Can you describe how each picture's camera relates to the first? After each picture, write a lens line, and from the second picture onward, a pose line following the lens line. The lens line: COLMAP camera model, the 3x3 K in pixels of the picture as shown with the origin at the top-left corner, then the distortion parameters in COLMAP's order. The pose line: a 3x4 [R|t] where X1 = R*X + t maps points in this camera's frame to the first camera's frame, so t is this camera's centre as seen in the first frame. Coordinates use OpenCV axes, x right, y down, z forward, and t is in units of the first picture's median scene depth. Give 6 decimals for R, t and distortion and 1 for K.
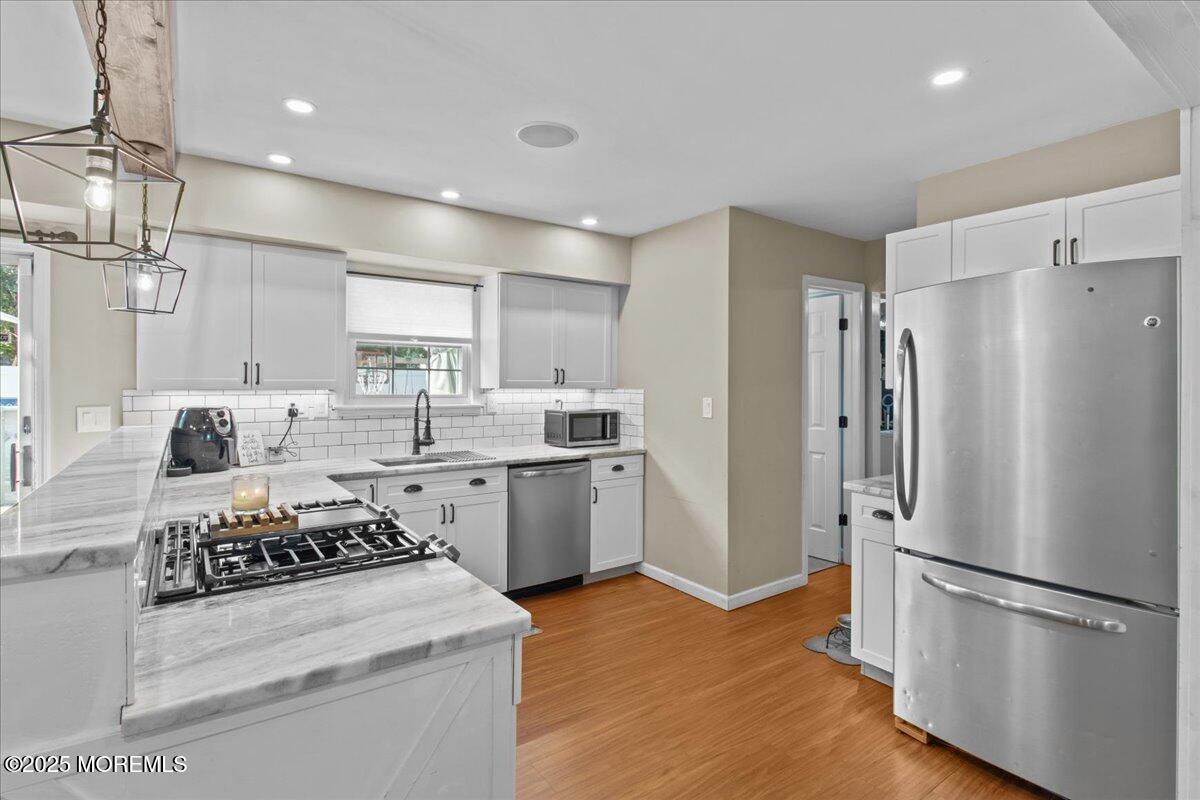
lens RADIAL K [[578.0, 0, 601.7], [0, 578.0, 386.4], [0, 0, 1]] dist [0.003438, 0.000525]
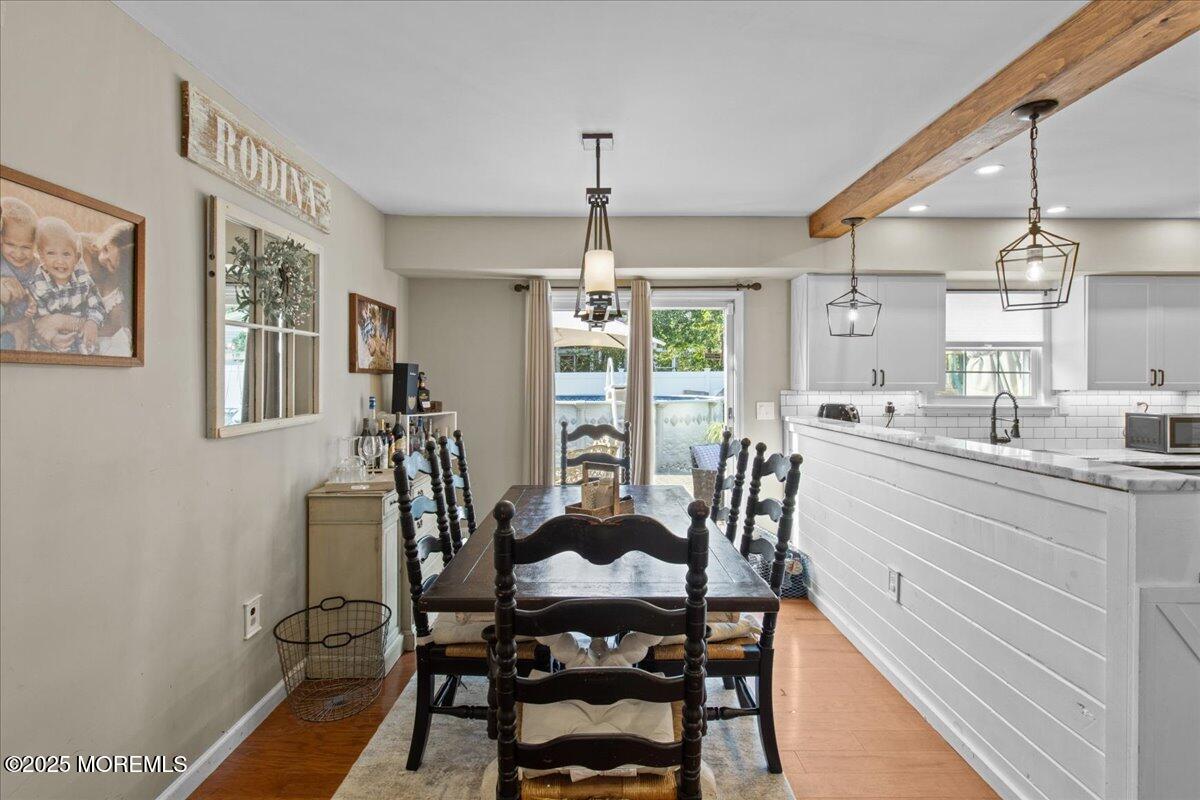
lens RADIAL K [[587.5, 0, 605.9], [0, 587.5, 382.4], [0, 0, 1]] dist [-0.000519, -0.000751]
pose [[0.816563, -0.003604, -0.577245, -0.292577], [-0.000395, 0.999977, -0.006803, -0.002985], [0.577256, 0.005783, 0.816543, -0.344254]]
